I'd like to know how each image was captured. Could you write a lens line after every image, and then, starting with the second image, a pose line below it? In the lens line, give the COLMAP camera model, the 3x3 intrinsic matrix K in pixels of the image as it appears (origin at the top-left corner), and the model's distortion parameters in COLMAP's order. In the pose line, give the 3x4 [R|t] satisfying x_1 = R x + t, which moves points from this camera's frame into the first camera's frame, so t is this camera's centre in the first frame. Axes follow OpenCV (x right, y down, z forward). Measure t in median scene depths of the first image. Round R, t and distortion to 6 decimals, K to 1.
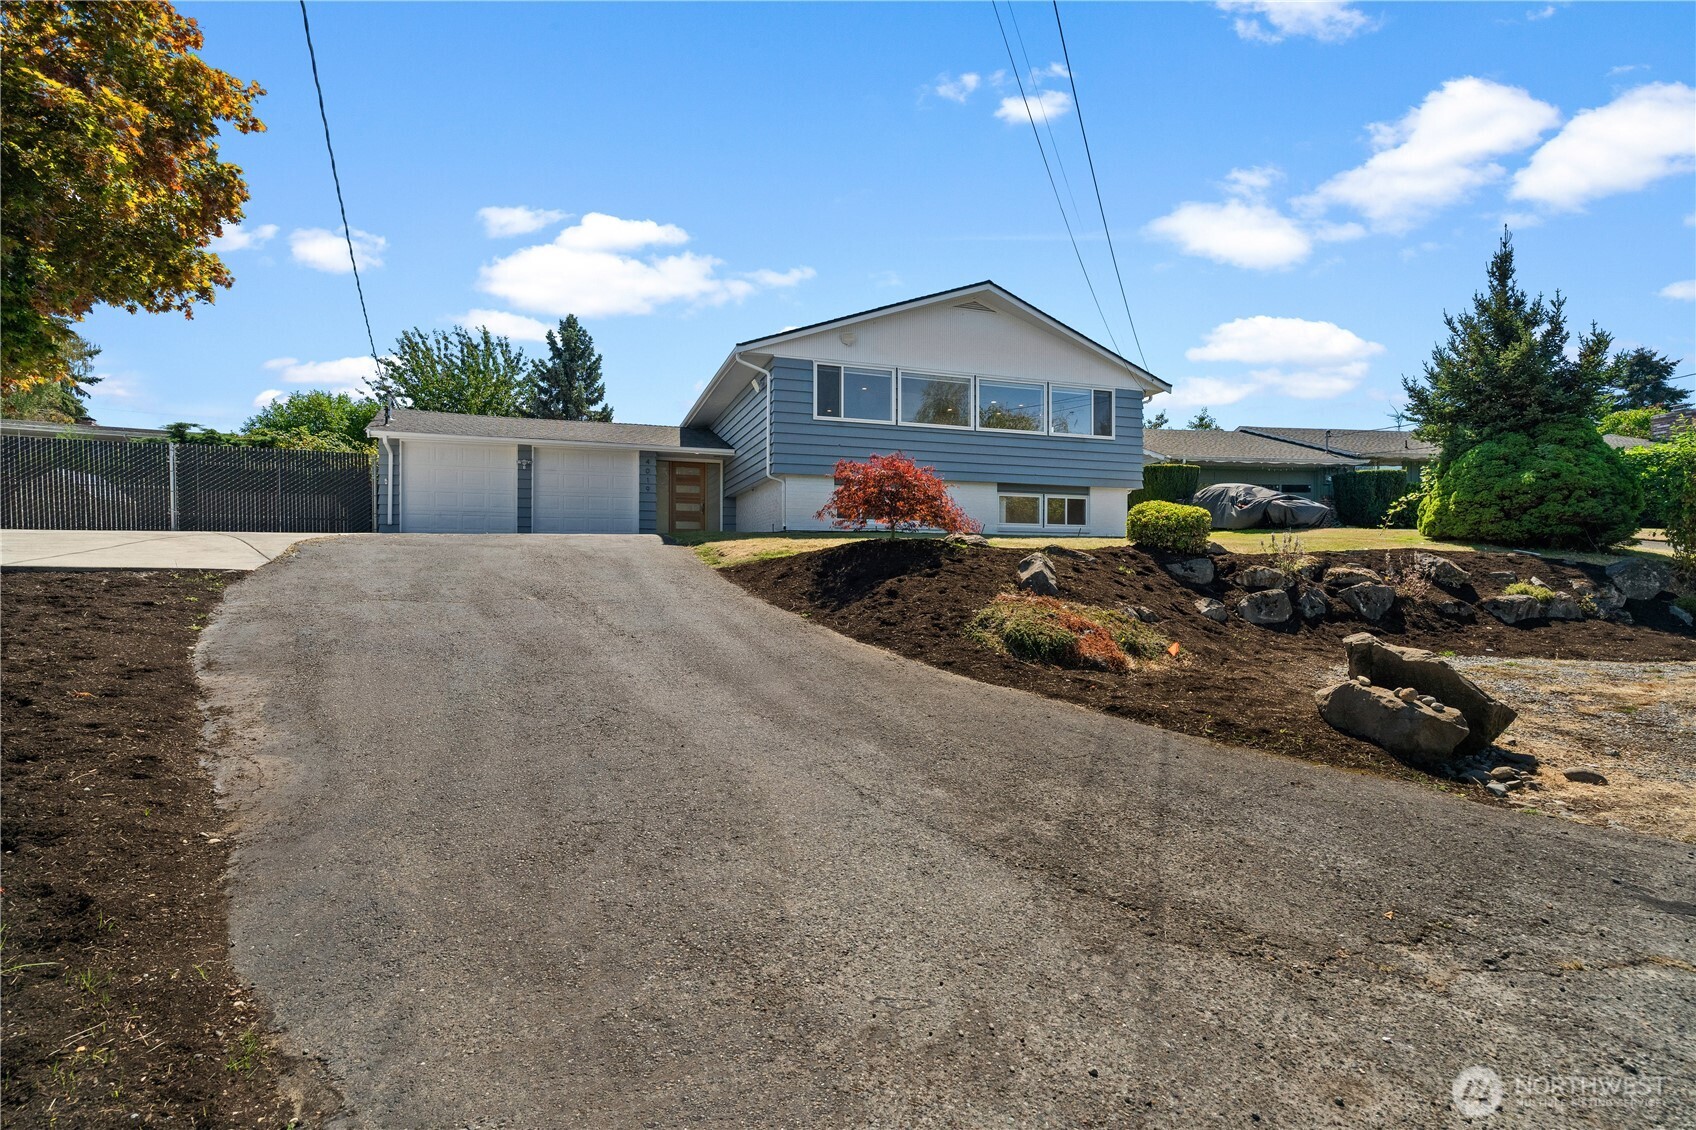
lens RADIAL K [[782.4, 0, 844.5], [0, 782.4, 572.5], [0, 0, 1]] dist [-0.003356, 0.000047]
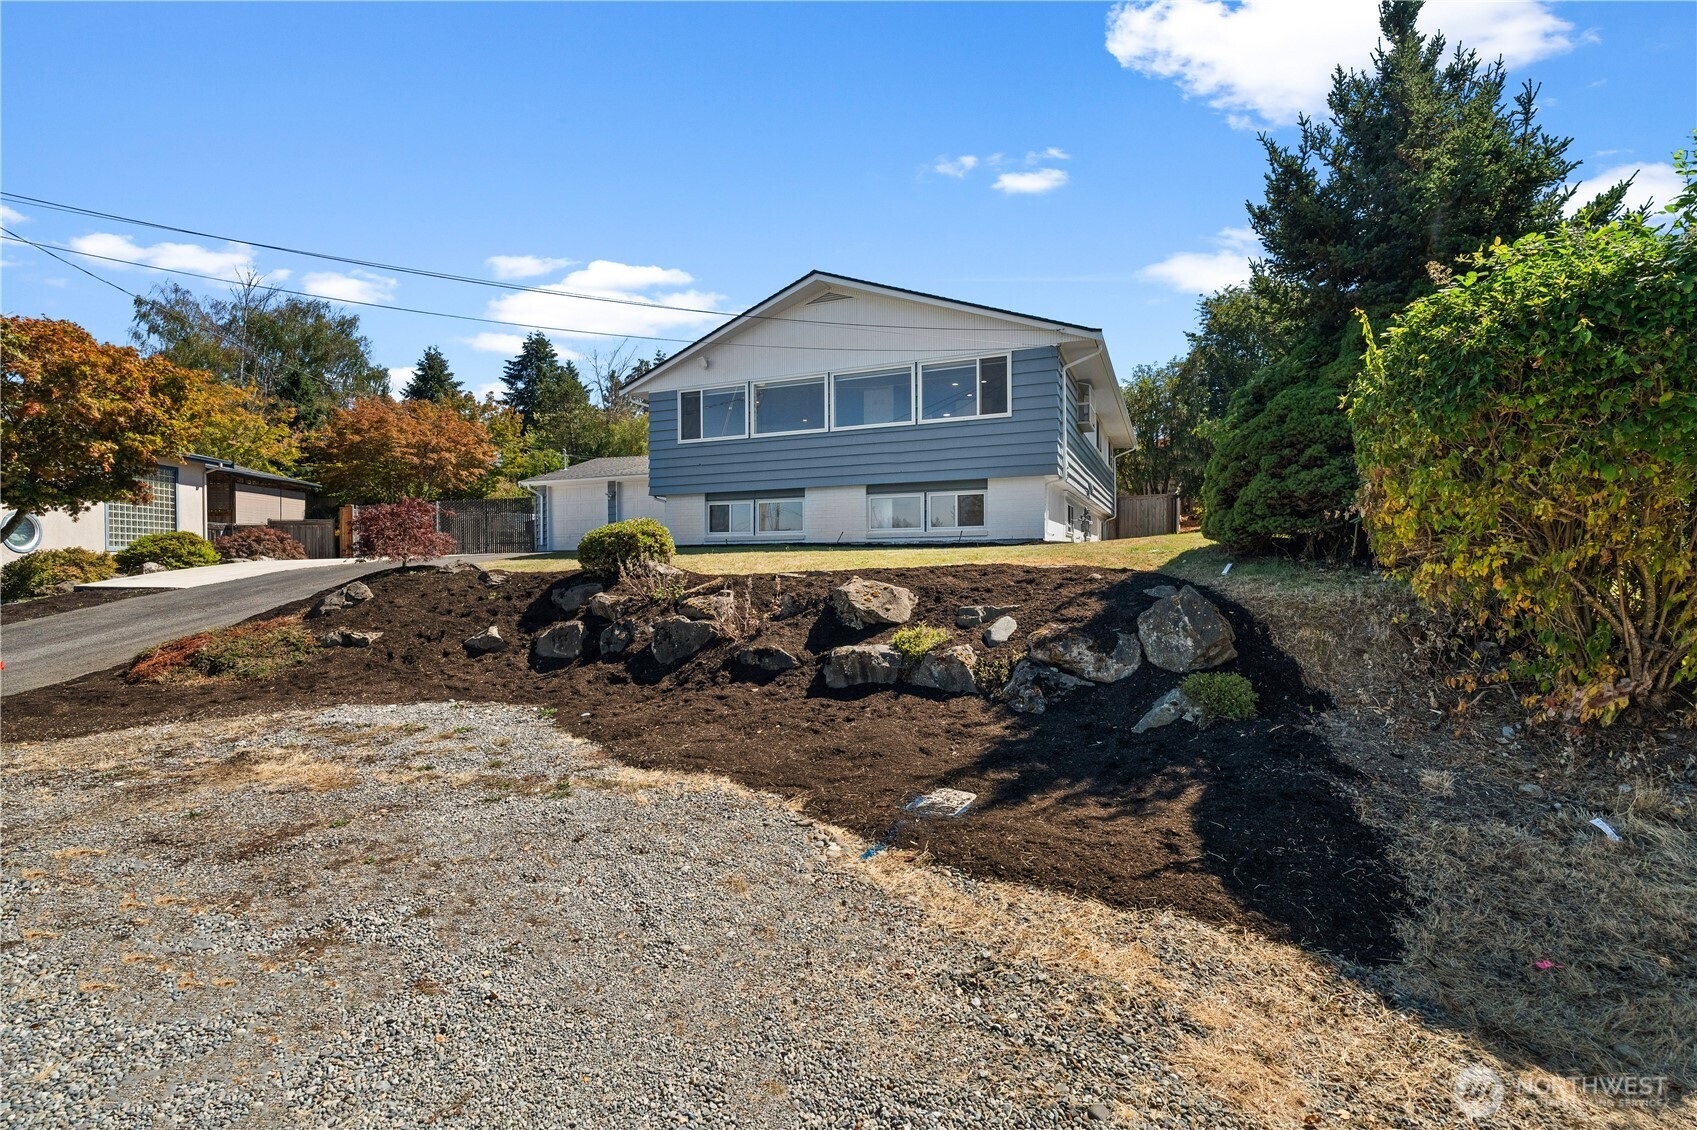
lens RADIAL K [[782.9, 0, 851.2], [0, 782.9, 568.8], [0, 0, 1]] dist [-0.003356, 0.000047]
pose [[0.730545, 0.000088, -0.682864, 0.843026], [0.005700, 0.999964, 0.006226, -0.024411], [0.682841, -0.008440, 0.730519, 0.344623]]
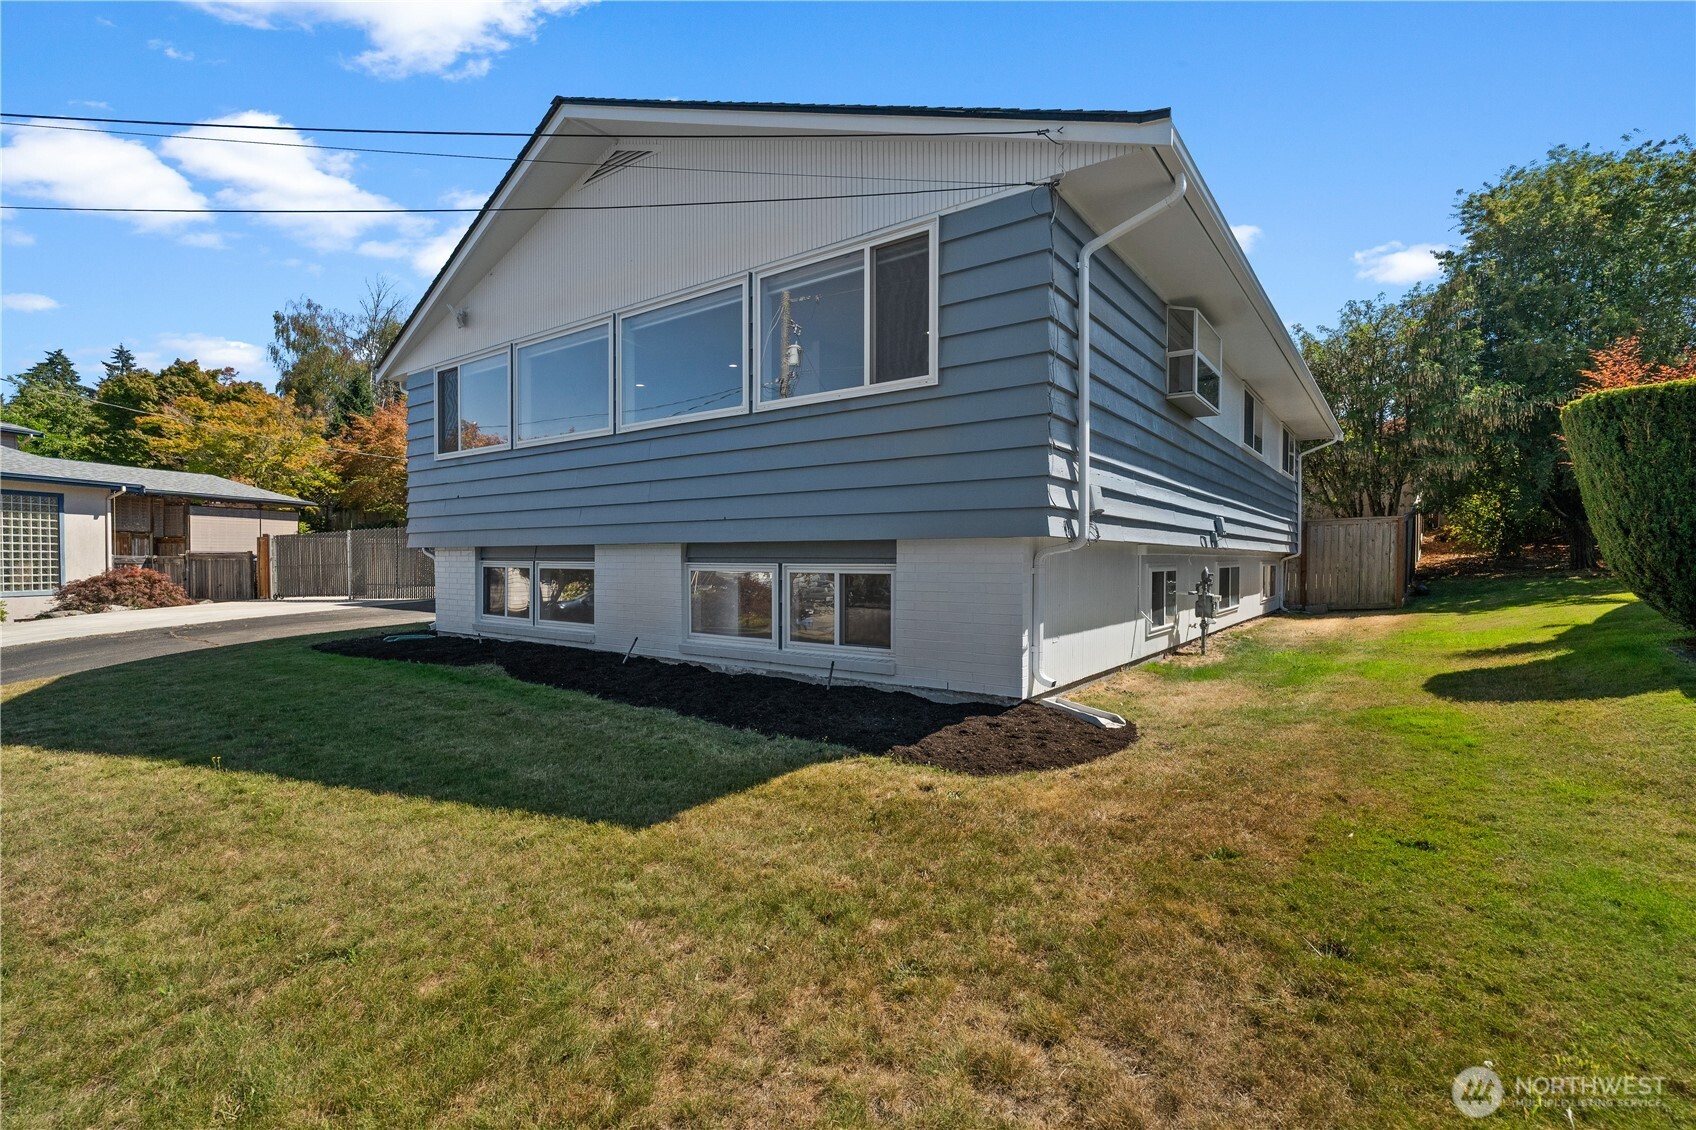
lens RADIAL K [[782.4, 0, 848.2], [0, 782.4, 565.4], [0, 0, 1]] dist [-0.003356, 0.000047]
pose [[0.553125, 0.011320, -0.833021, 0.641304], [-0.002272, 0.999924, 0.012080, -0.112729], [0.833095, -0.004789, 0.553109, 0.881469]]
